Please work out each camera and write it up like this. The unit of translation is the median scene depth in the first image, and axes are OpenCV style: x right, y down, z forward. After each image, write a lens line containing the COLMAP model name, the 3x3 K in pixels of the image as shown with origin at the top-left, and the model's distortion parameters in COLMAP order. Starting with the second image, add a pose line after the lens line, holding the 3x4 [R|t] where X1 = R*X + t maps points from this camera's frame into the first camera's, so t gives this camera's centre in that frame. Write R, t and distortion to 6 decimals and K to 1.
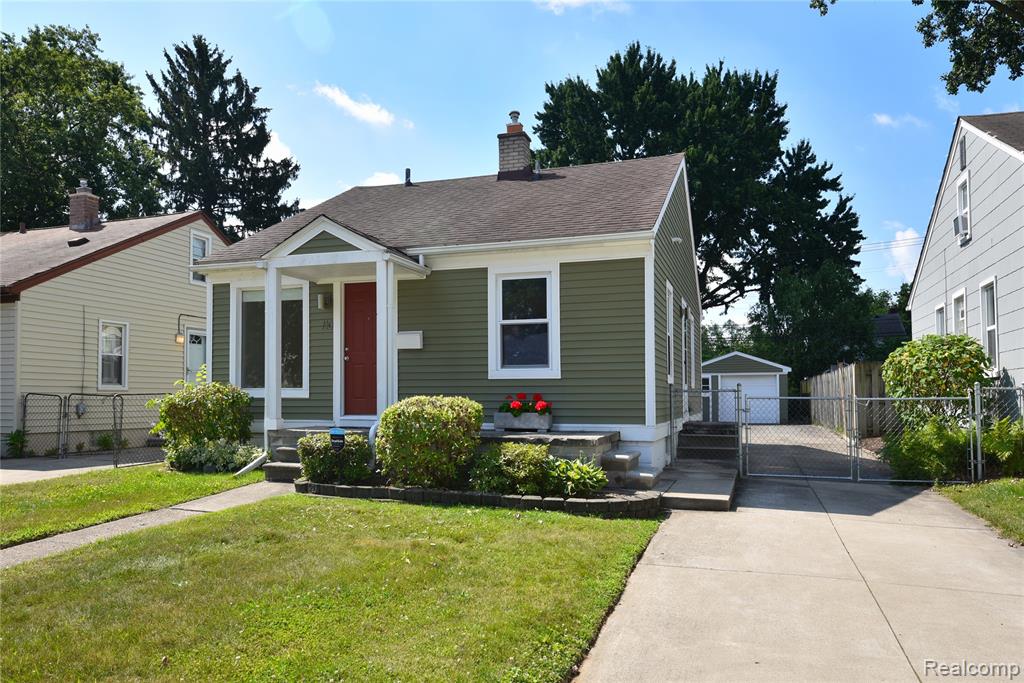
lens RADIAL K [[719.1, 0, 510.8], [0, 719.1, 375.9], [0, 0, 1]] dist [-0.003291, -0.007339]
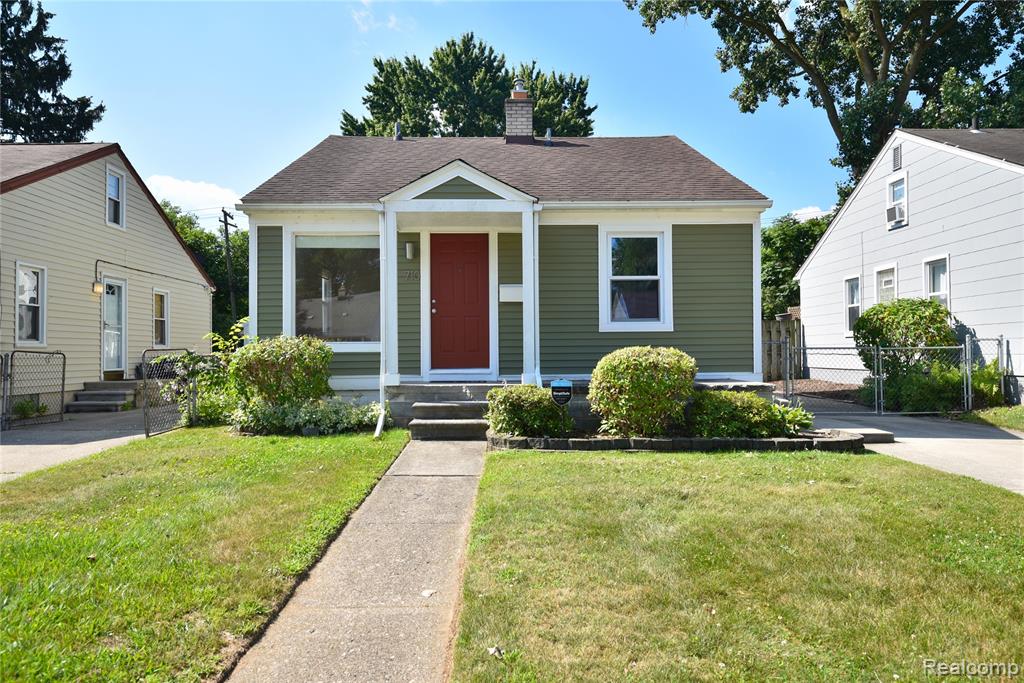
lens RADIAL K [[645.4, 0, 512.0], [0, 645.4, 341.5], [0, 0, 1]] dist [0.008736, 0.000744]
pose [[0.938956, -0.002555, 0.344027, -0.421309], [-0.000841, 0.999952, 0.009721, 0.008343], [-0.344035, -0.009417, 0.938909, 0.143171]]
